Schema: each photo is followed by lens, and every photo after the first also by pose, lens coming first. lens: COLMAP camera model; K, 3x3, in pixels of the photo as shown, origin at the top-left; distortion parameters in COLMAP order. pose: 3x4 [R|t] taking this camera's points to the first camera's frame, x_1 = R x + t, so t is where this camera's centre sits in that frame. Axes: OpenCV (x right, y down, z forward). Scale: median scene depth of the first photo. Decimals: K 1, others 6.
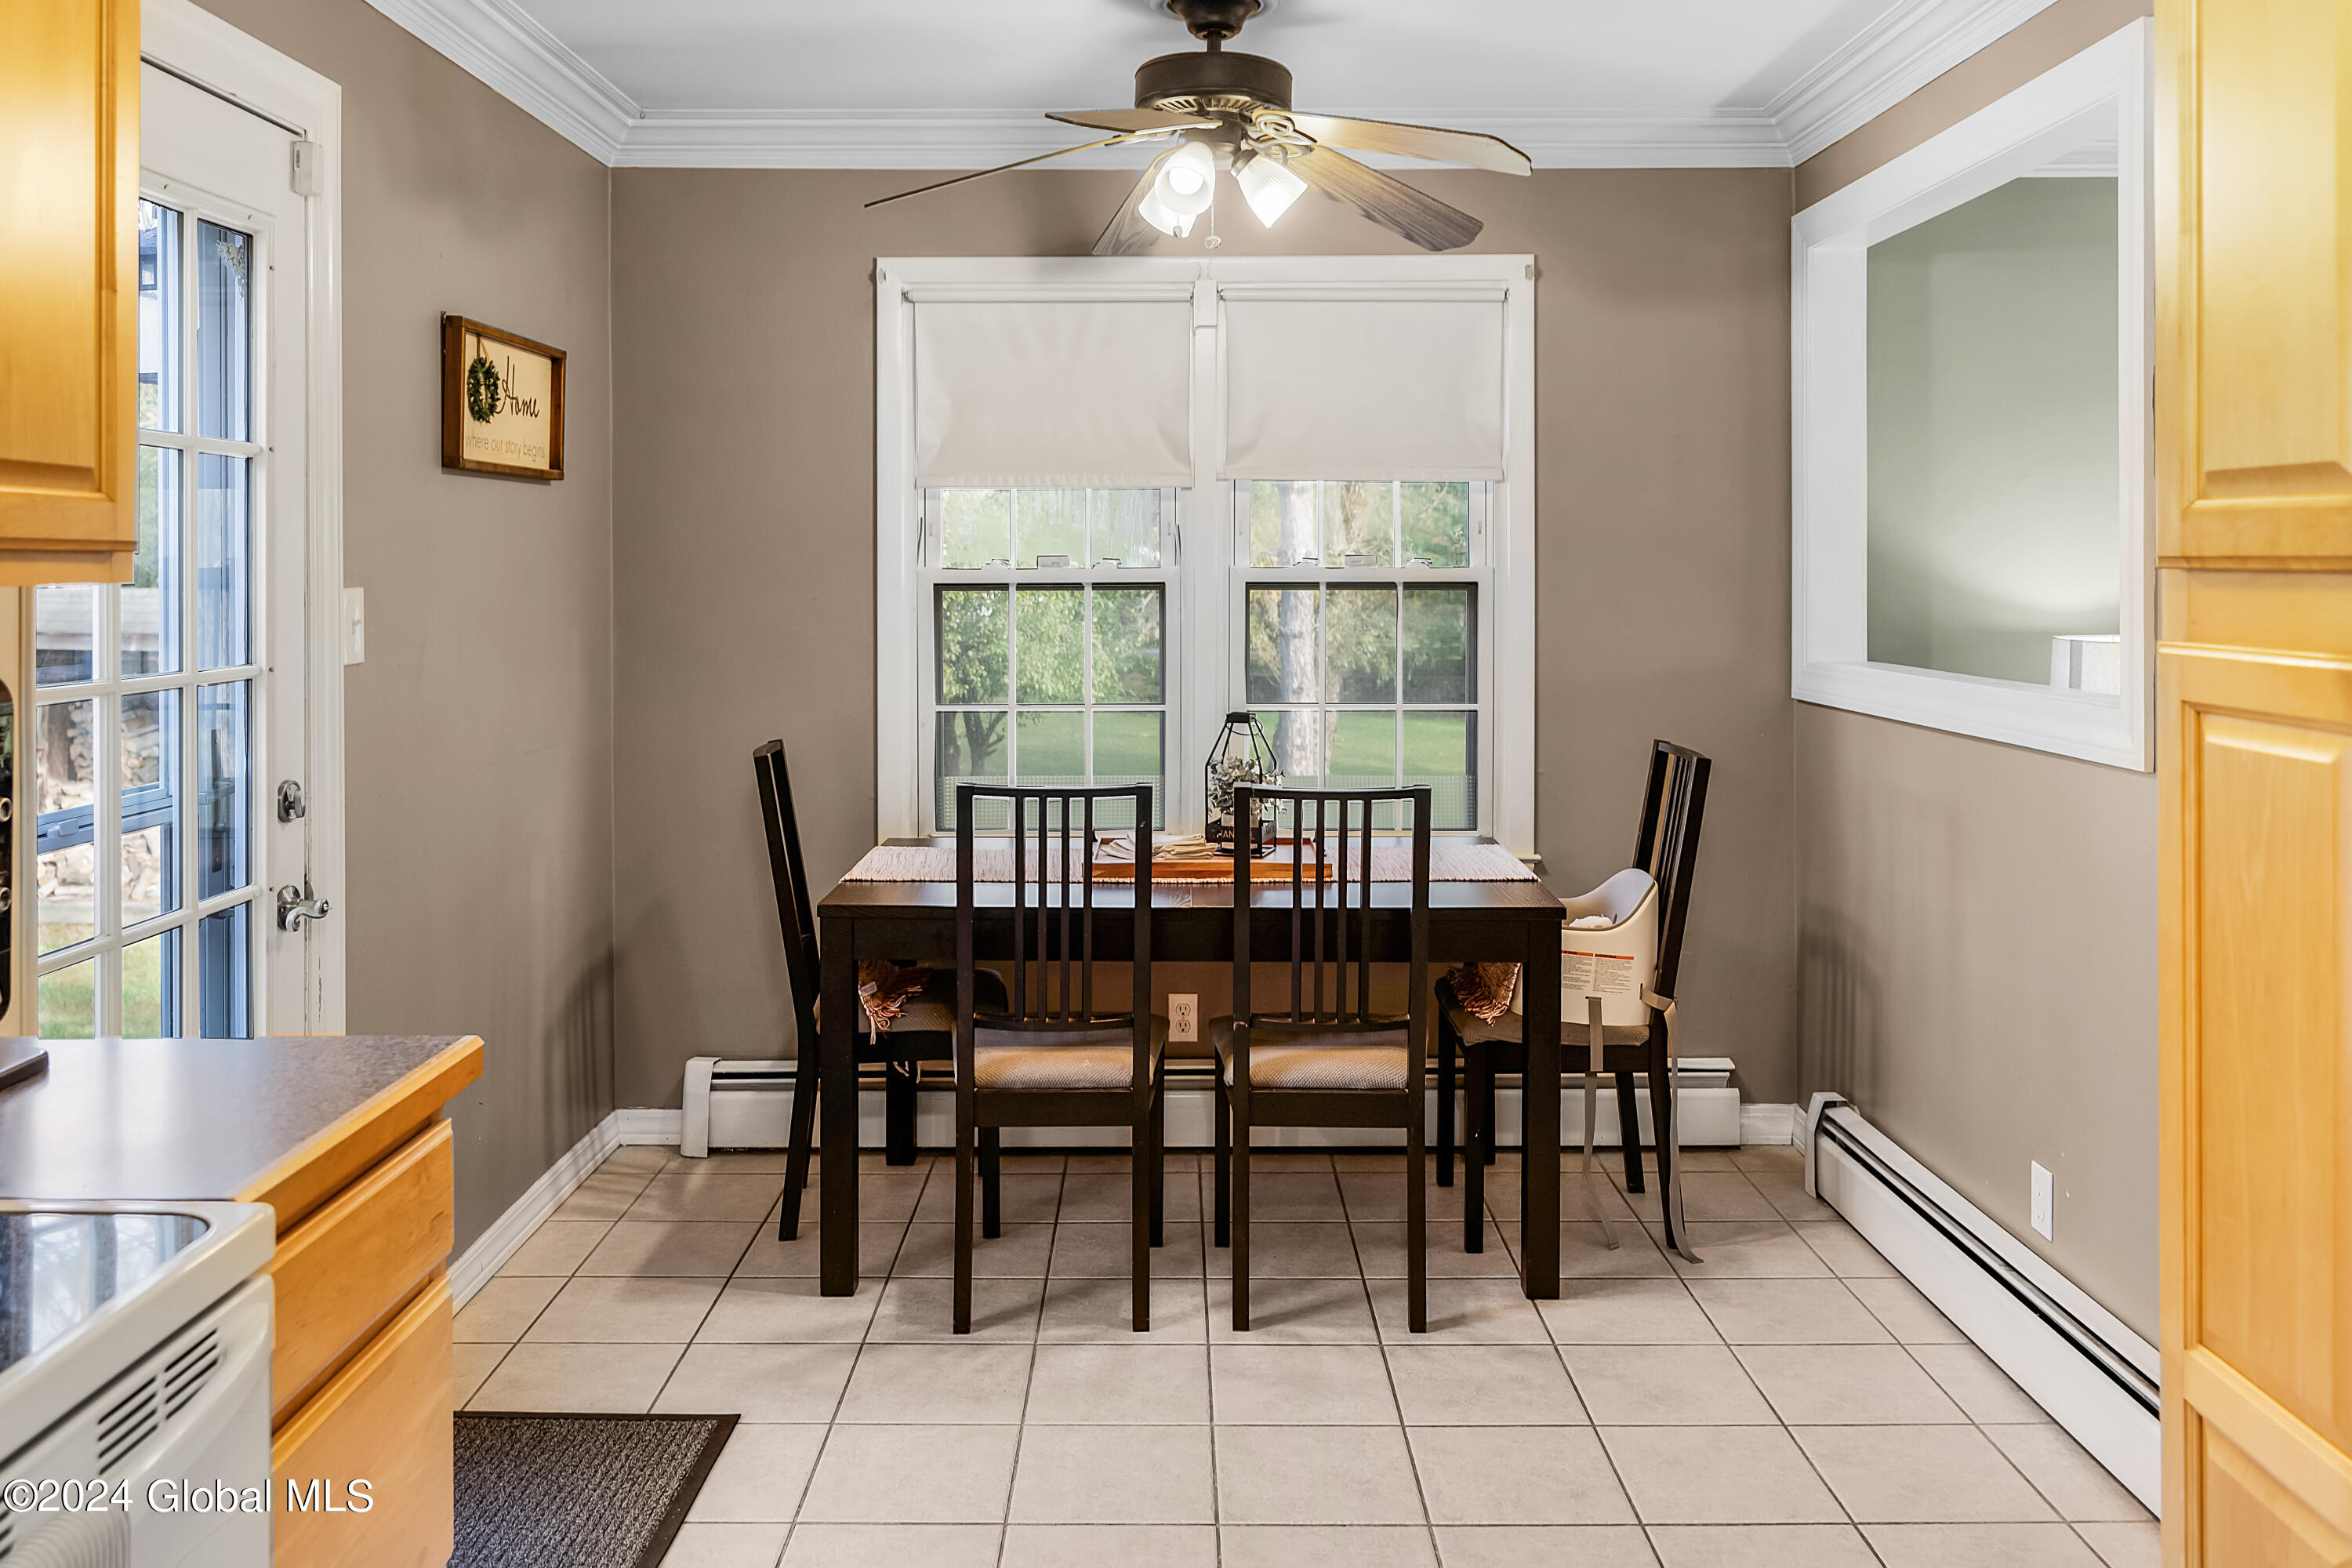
lens RADIAL K [[1877.3, 0, 1172.5], [0, 1877.3, 582.8], [0, 0, 1]] dist [0.005424, 0.001049]
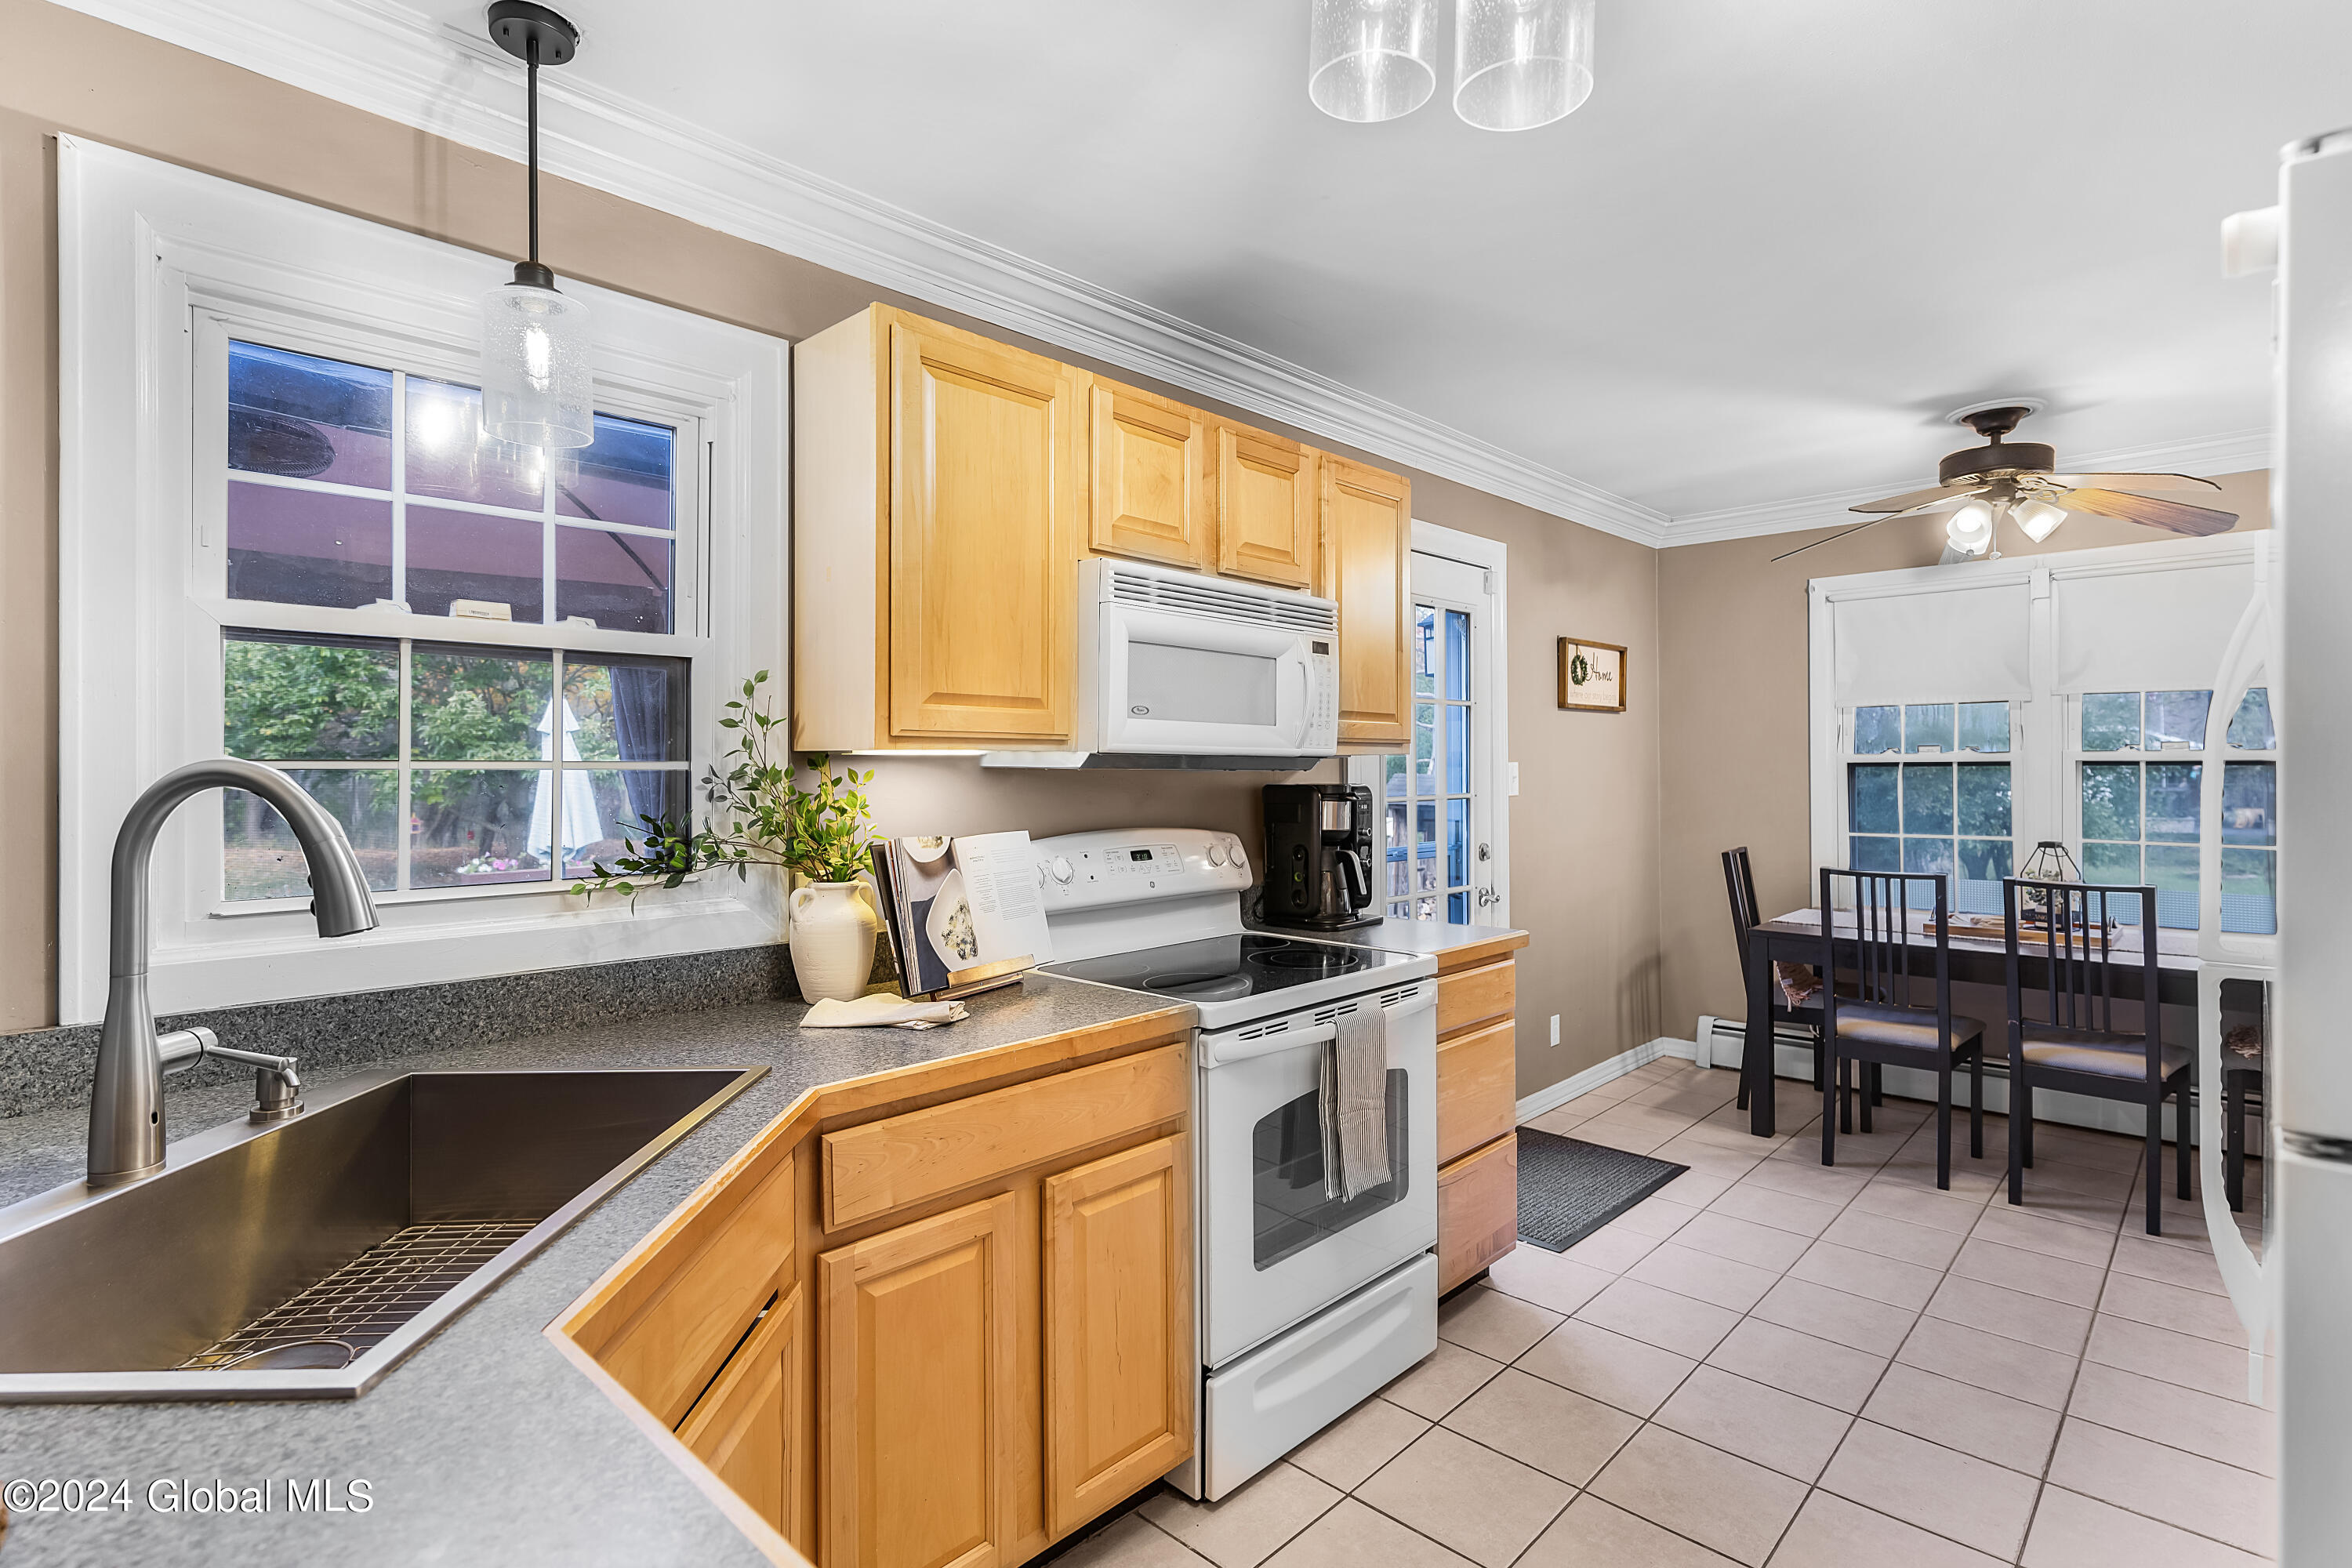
lens RADIAL K [[1150.8, 0, 1171.9], [0, 1150.8, 739.4], [0, 0, 1]] dist [-0.021399, -0.000274]
pose [[0.723494, -0.018355, -0.690087, 0.190326], [-0.002415, 0.999573, -0.029119, 0.013985], [0.690326, 0.022733, 0.723141, -0.246202]]
